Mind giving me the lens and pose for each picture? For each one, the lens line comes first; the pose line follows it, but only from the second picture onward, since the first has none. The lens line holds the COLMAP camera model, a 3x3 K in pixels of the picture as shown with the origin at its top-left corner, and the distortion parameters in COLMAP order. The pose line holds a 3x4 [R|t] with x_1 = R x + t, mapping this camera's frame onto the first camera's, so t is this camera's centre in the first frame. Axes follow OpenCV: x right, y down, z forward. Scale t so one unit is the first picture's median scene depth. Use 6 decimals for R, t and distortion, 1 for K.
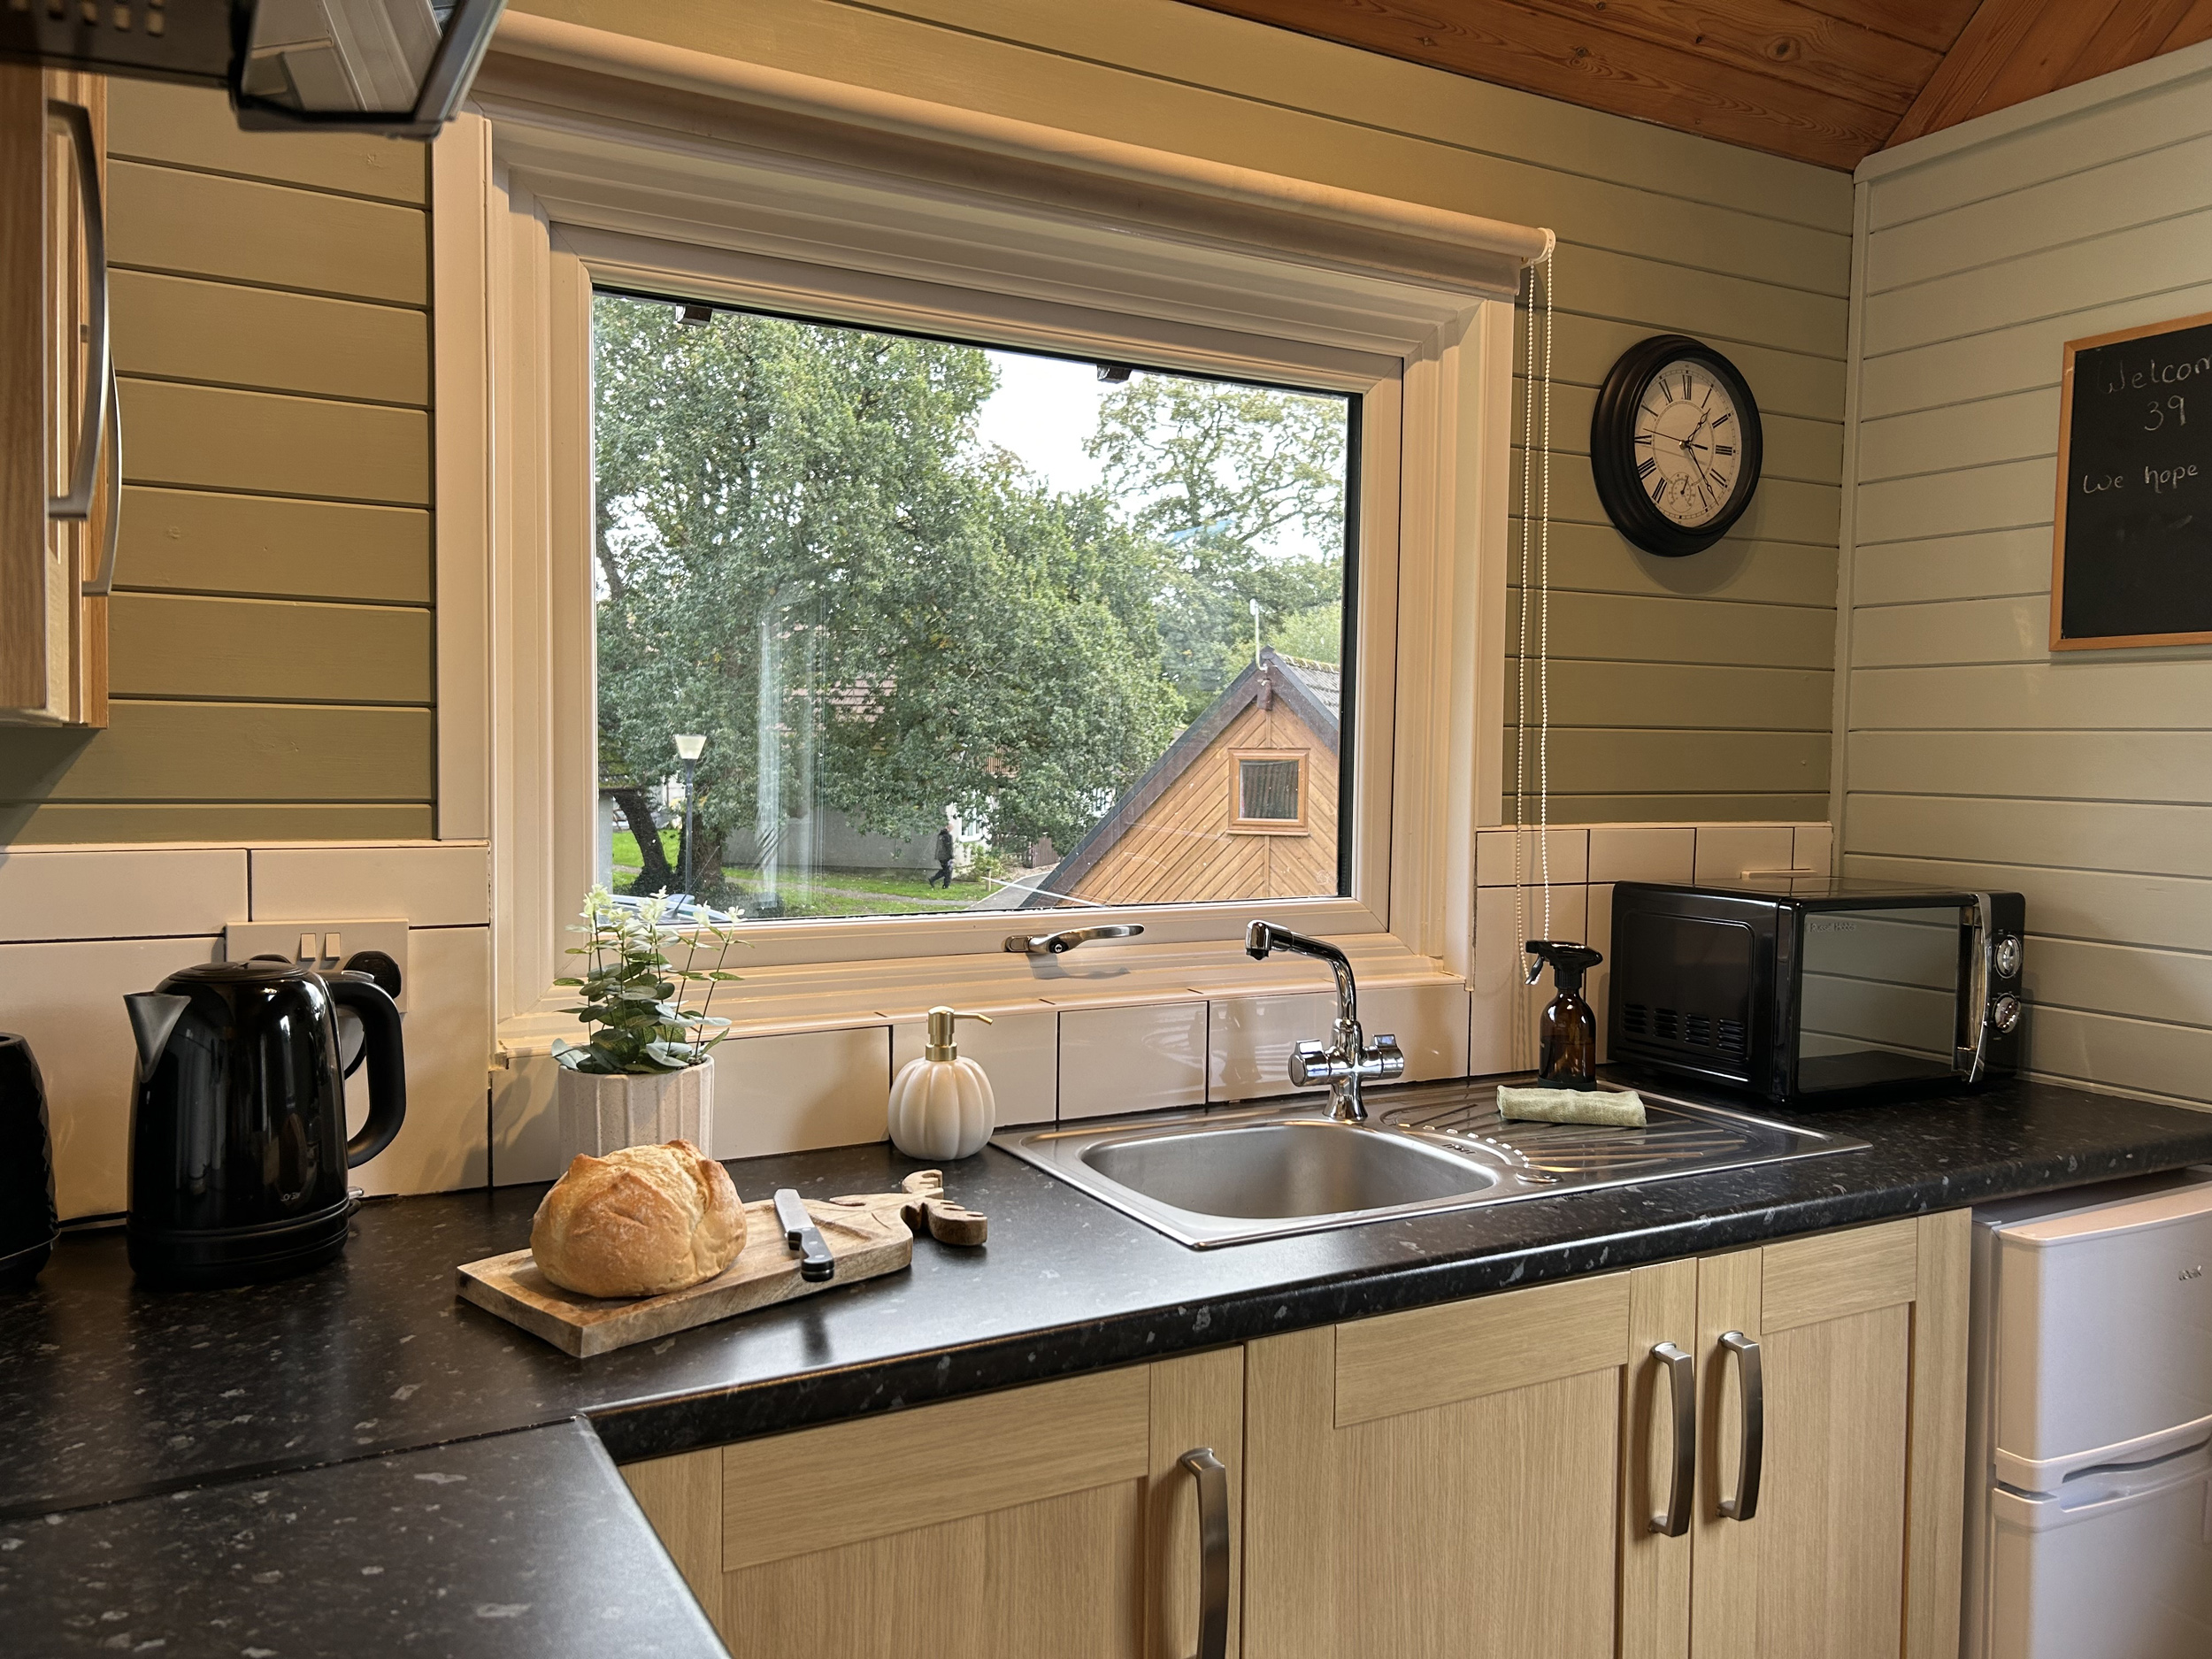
lens RADIAL K [[1674.6, 0, 1106.0], [0, 1674.6, 829.5], [0, 0, 1]] dist [0.011261, -0.001055]
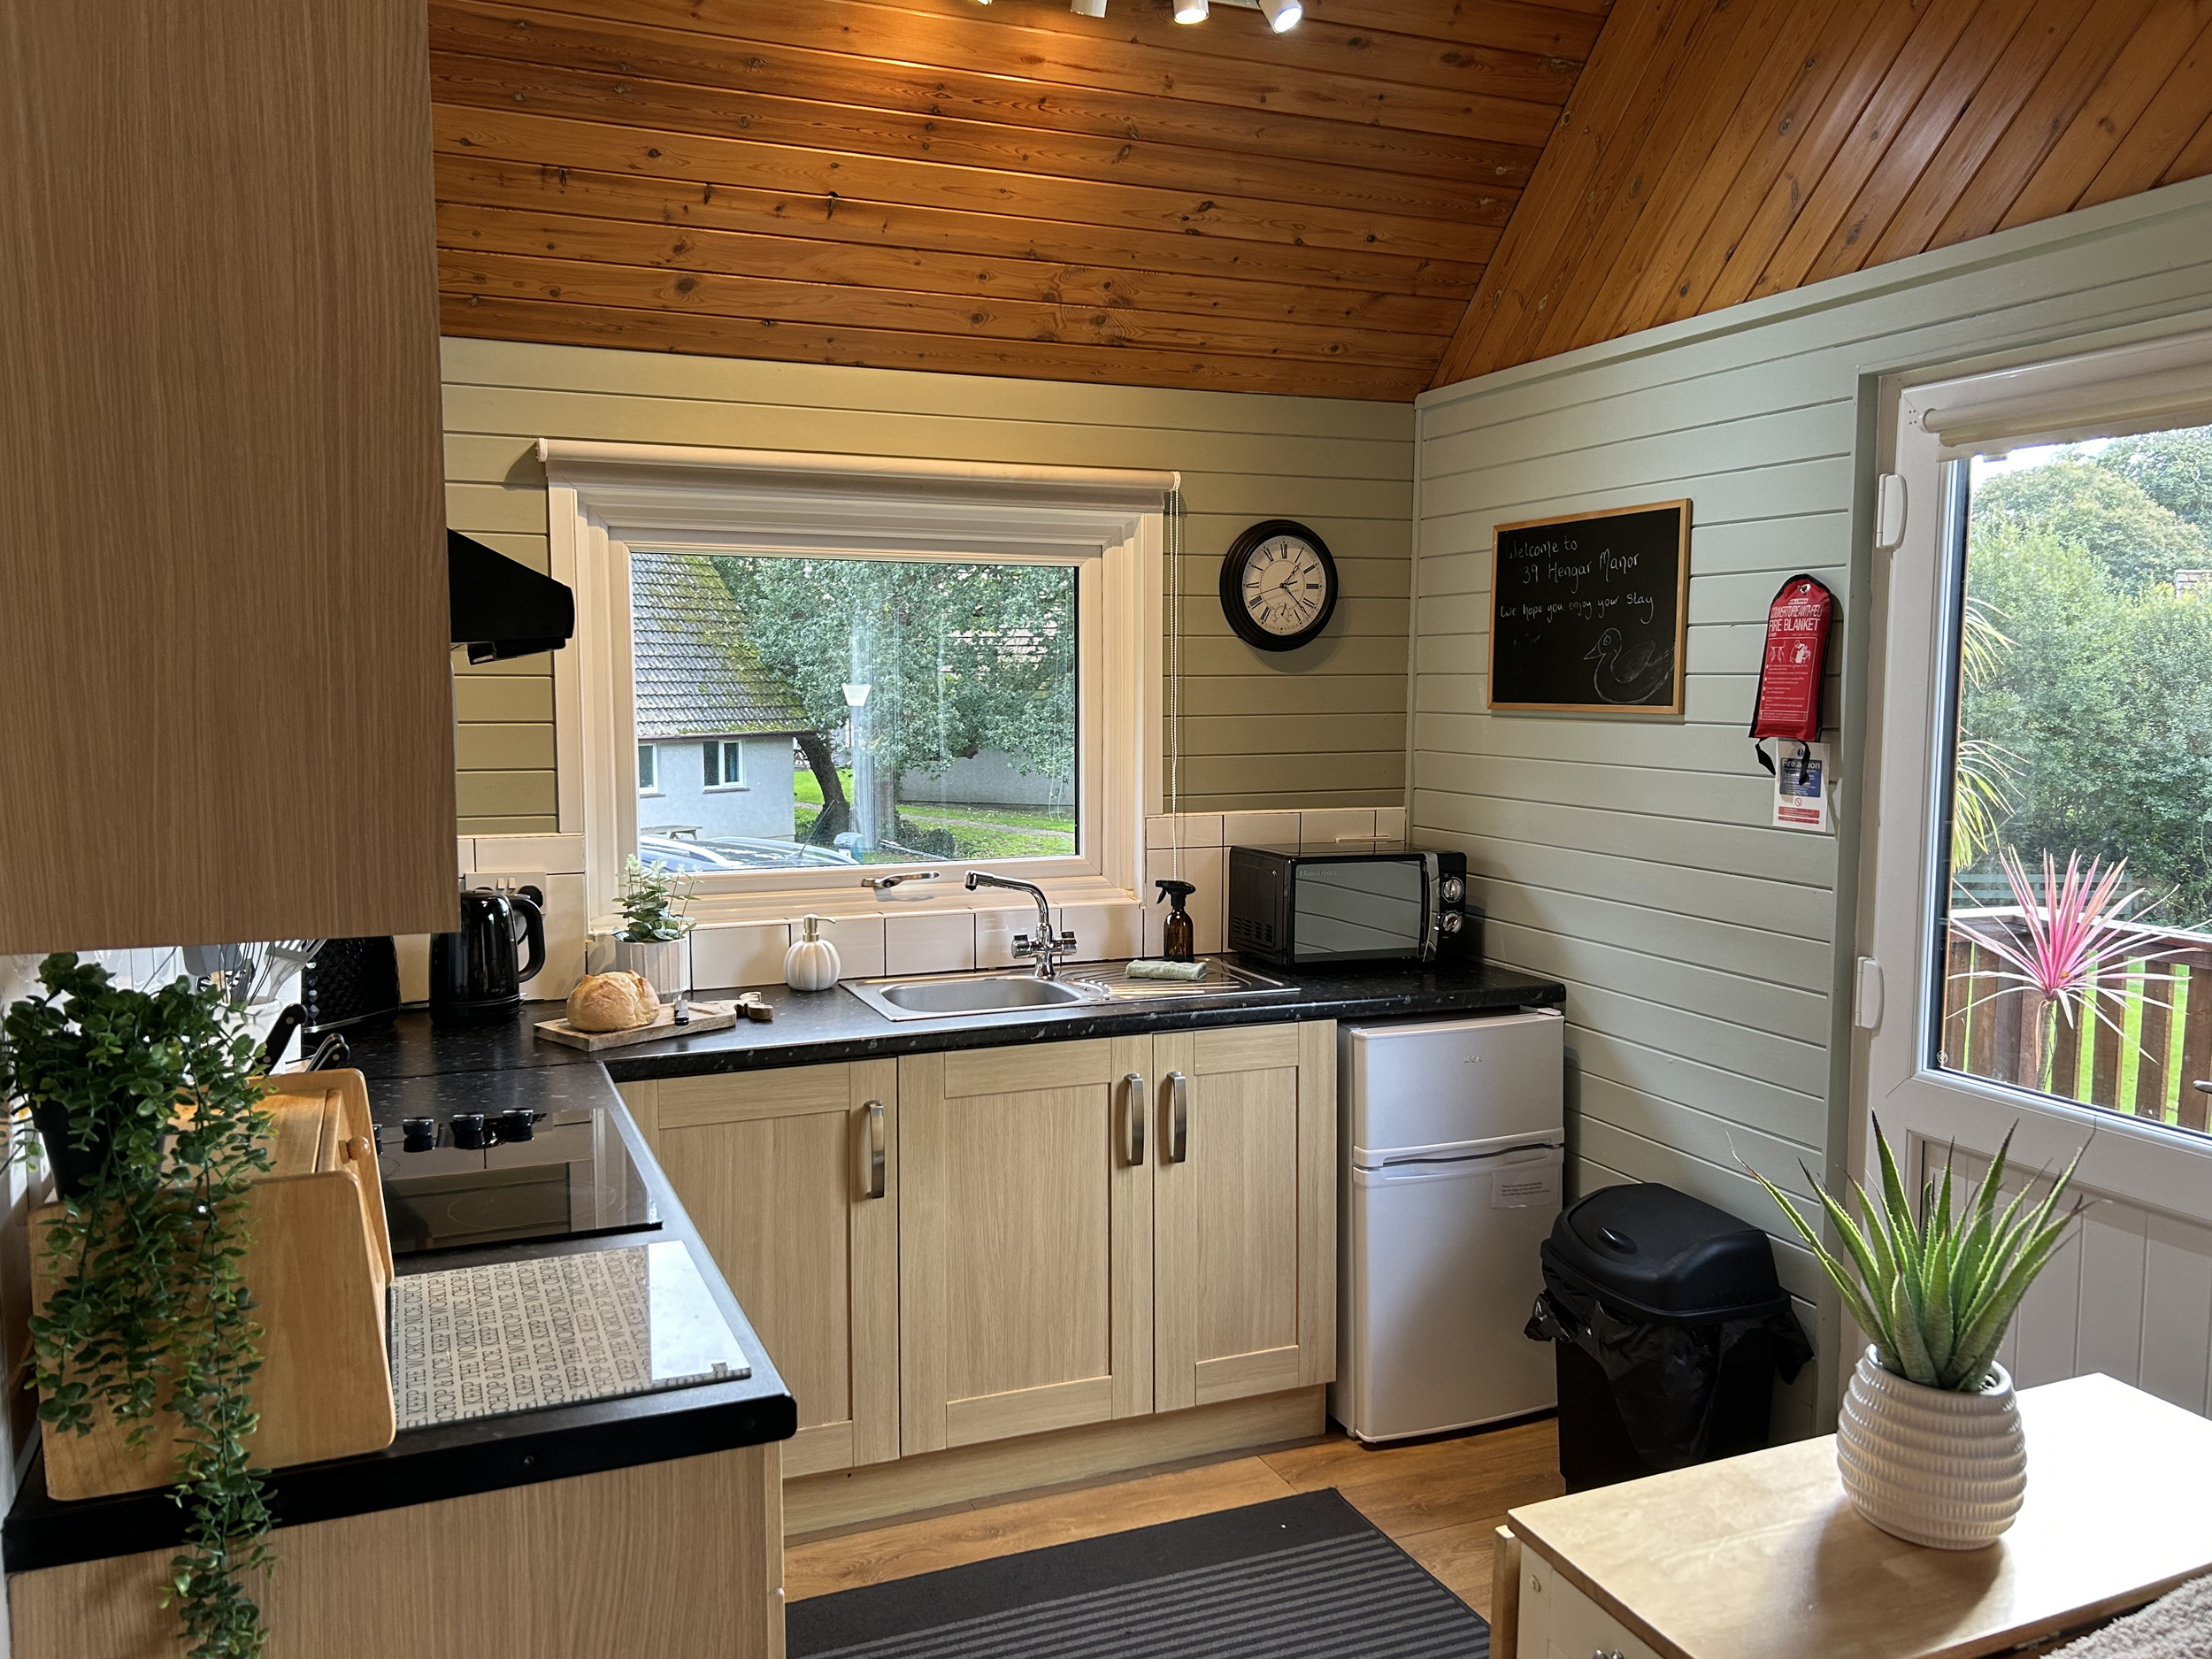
lens RADIAL K [[1681.2, 0, 1100.4], [0, 1681.2, 838.1], [0, 0, 1]] dist [0.100171, -0.143030]
pose [[0.993517, -0.001425, -0.113673, 0.468151], [0.006480, 0.999006, 0.044110, -0.069143], [0.113497, -0.044561, 0.992539, -0.934750]]
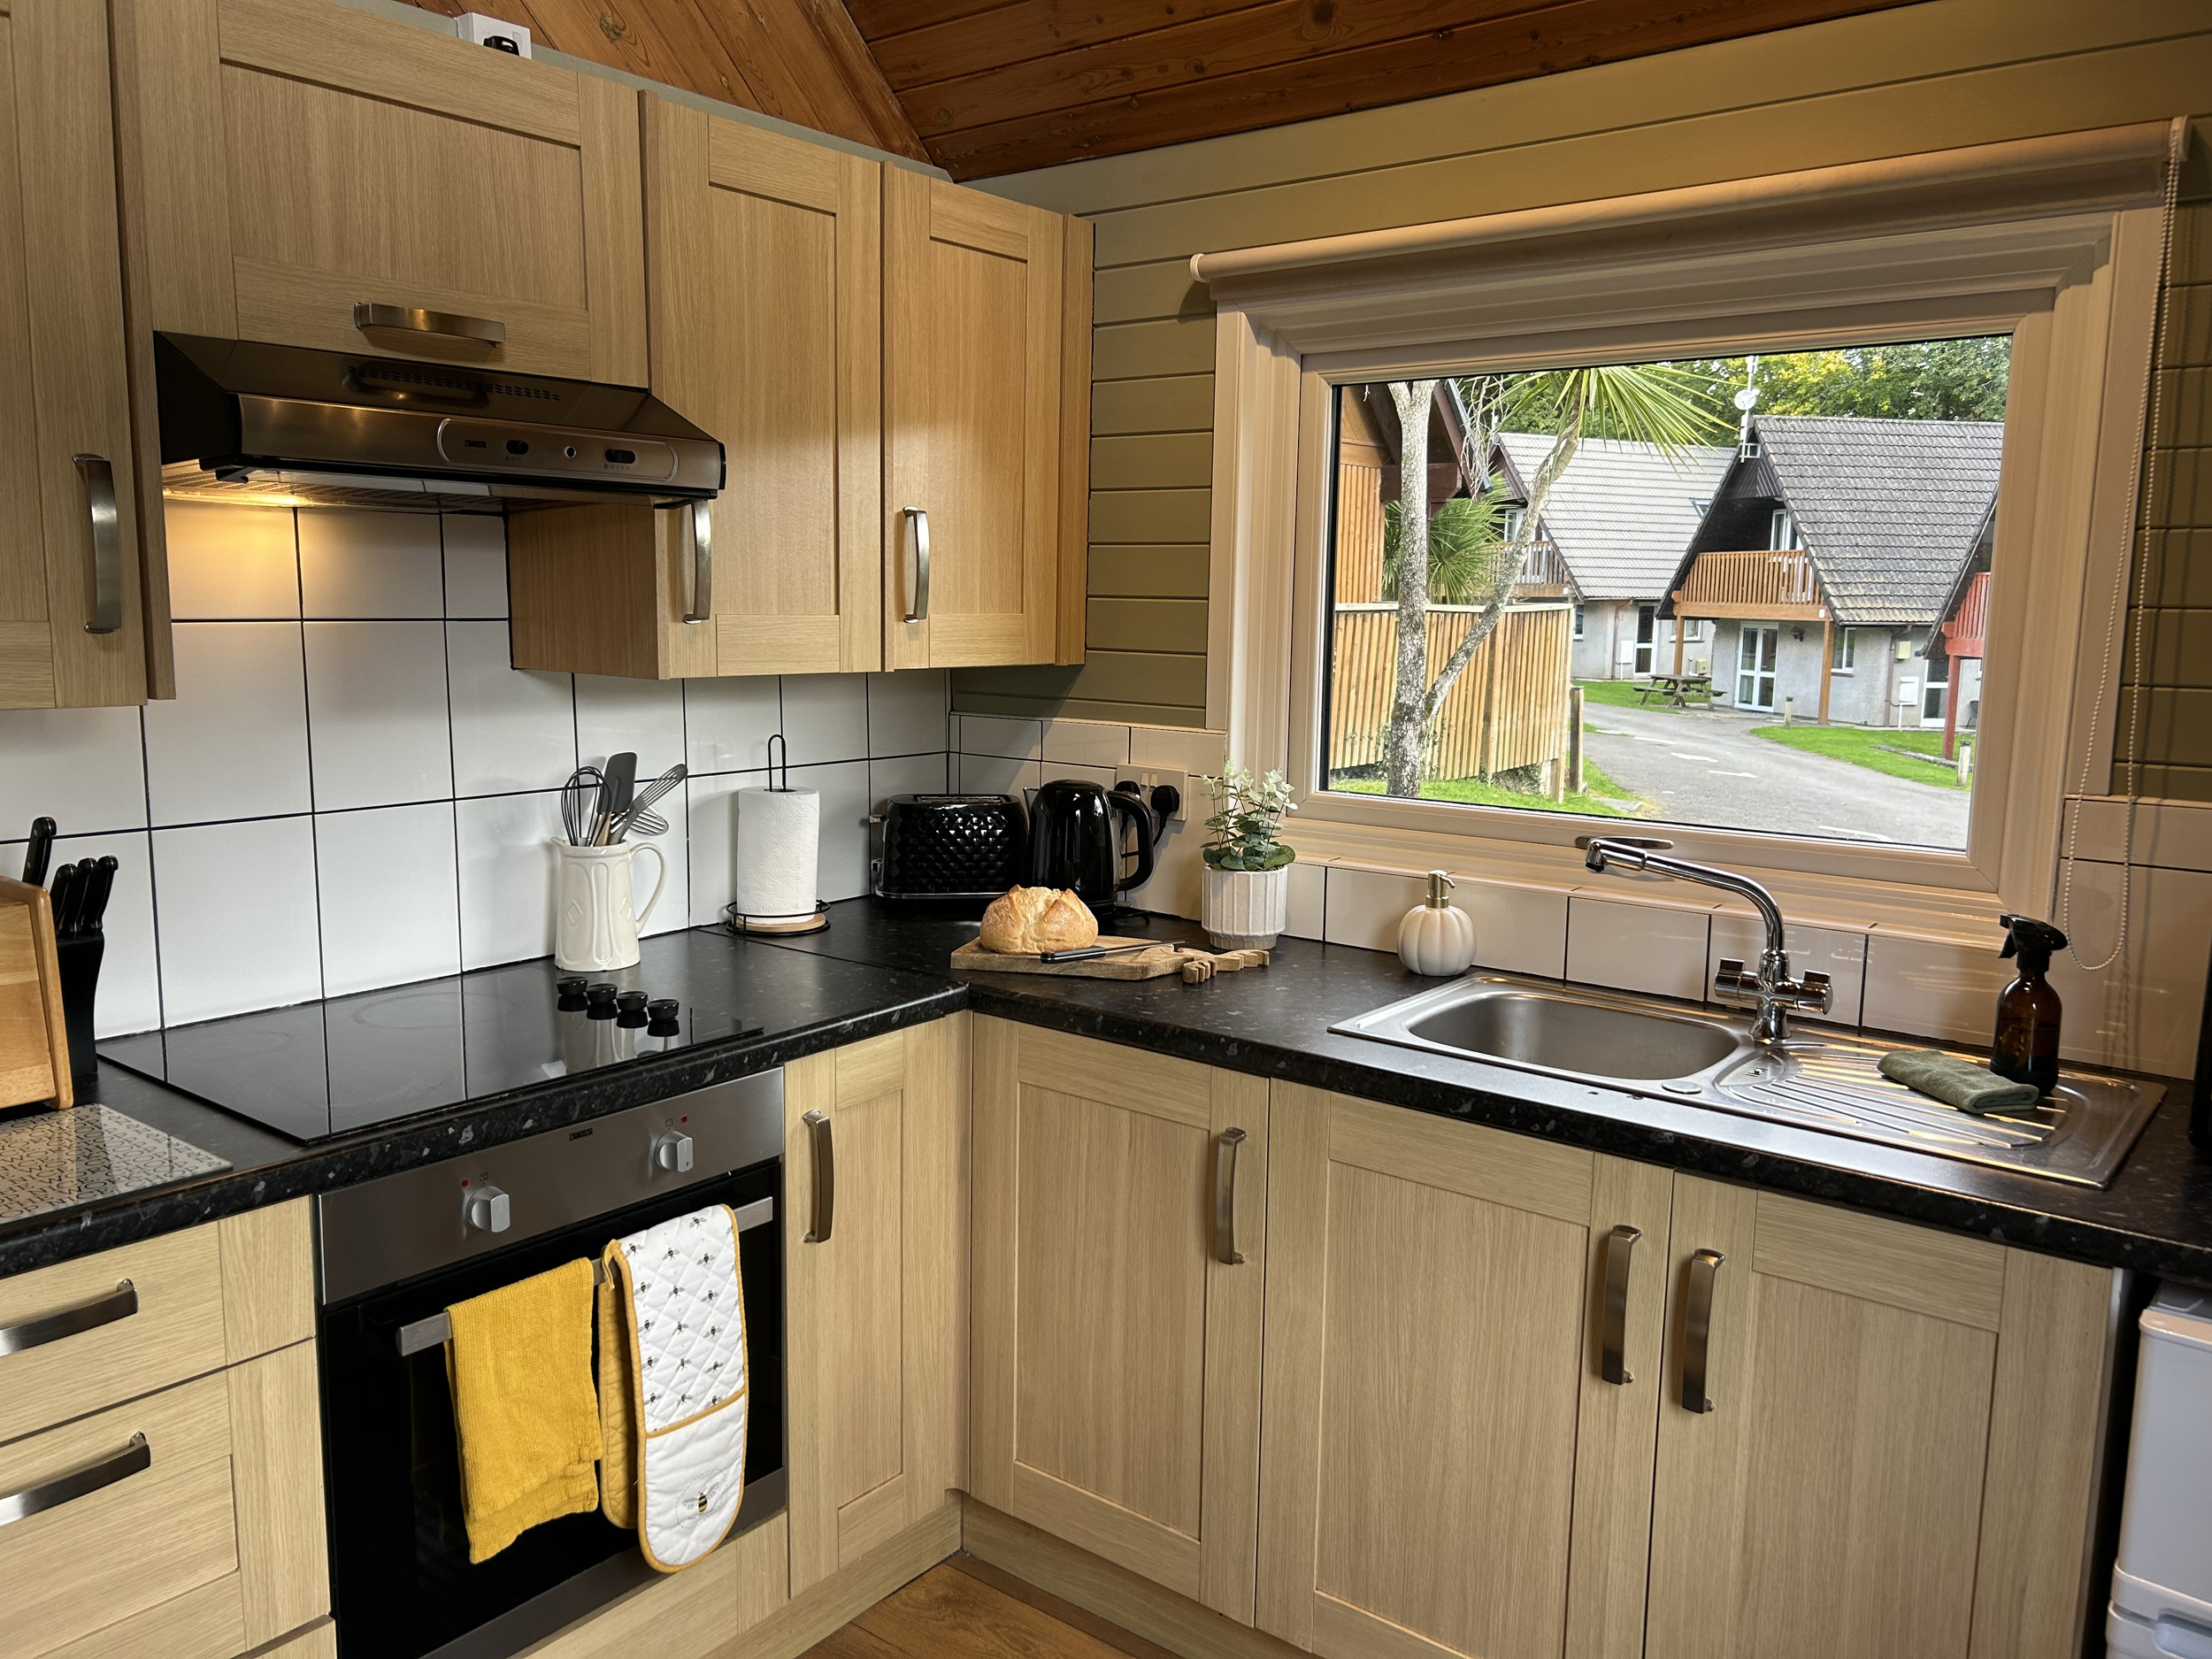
lens RADIAL K [[1681.2, 0, 1100.4], [0, 1681.2, 838.1], [0, 0, 1]] dist [0.100171, -0.143030]
pose [[0.384572, 0.127376, -0.914265, 1.101922], [-0.051988, 0.991851, 0.116317, -0.073931], [0.921630, 0.002799, 0.388060, 0.172167]]
